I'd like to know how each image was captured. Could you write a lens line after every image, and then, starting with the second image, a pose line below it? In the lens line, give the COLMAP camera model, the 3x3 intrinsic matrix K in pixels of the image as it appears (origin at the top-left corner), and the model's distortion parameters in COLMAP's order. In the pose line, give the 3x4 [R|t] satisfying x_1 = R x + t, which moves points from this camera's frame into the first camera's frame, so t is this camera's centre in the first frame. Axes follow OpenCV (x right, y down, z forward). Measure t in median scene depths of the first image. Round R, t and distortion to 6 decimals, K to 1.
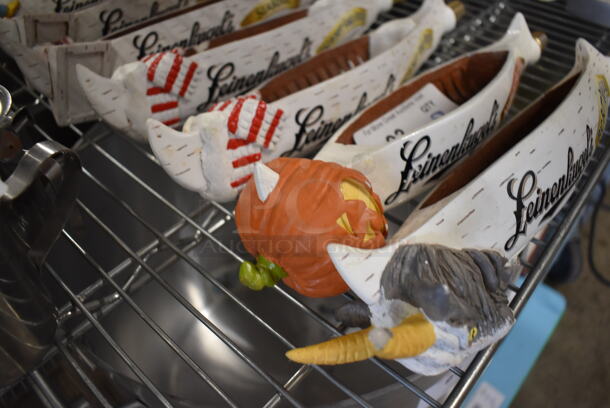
lens RADIAL K [[463.2, 0, 305.0], [0, 463.2, 204.0], [0, 0, 1]] dist [-0.125109, 0.042209]
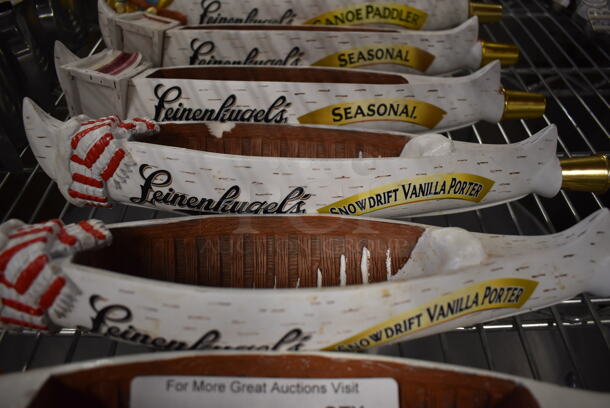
lens RADIAL K [[463.2, 0, 305.0], [0, 463.2, 204.0], [0, 0, 1]] dist [-0.125109, 0.042209]
pose [[0.672508, 0.514072, -0.532412, 0.391336], [-0.522922, 0.839131, 0.149703, -0.474085], [0.523722, 0.177733, 0.833142, 0.493187]]
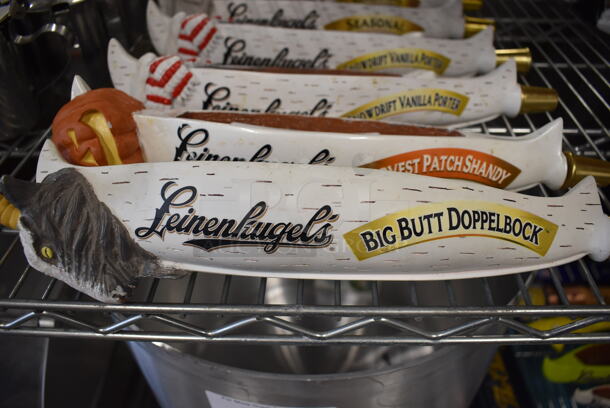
lens RADIAL K [[463.2, 0, 305.0], [0, 463.2, 204.0], [0, 0, 1]] dist [-0.125109, 0.042209]
pose [[0.643108, 0.517226, -0.564702, 0.795763], [-0.544113, 0.827535, 0.138300, -0.200878], [0.538843, 0.218320, 0.813624, 0.211487]]
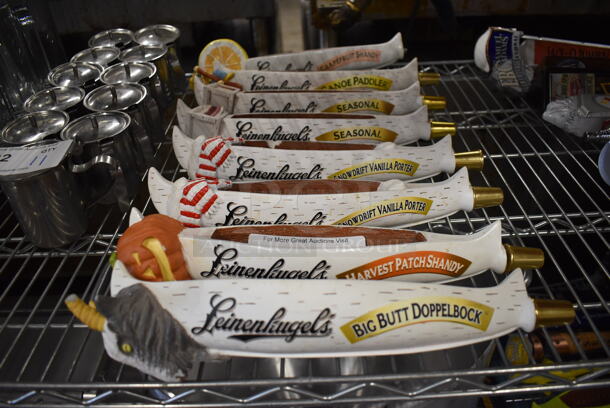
lens RADIAL K [[463.2, 0, 305.0], [0, 463.2, 204.0], [0, 0, 1]] dist [-0.125109, 0.042209]
pose [[0.672485, 0.421898, -0.608083, 0.895619], [-0.504837, 0.862289, 0.039966, -0.317848], [0.541205, 0.280107, 0.792866, -0.058115]]
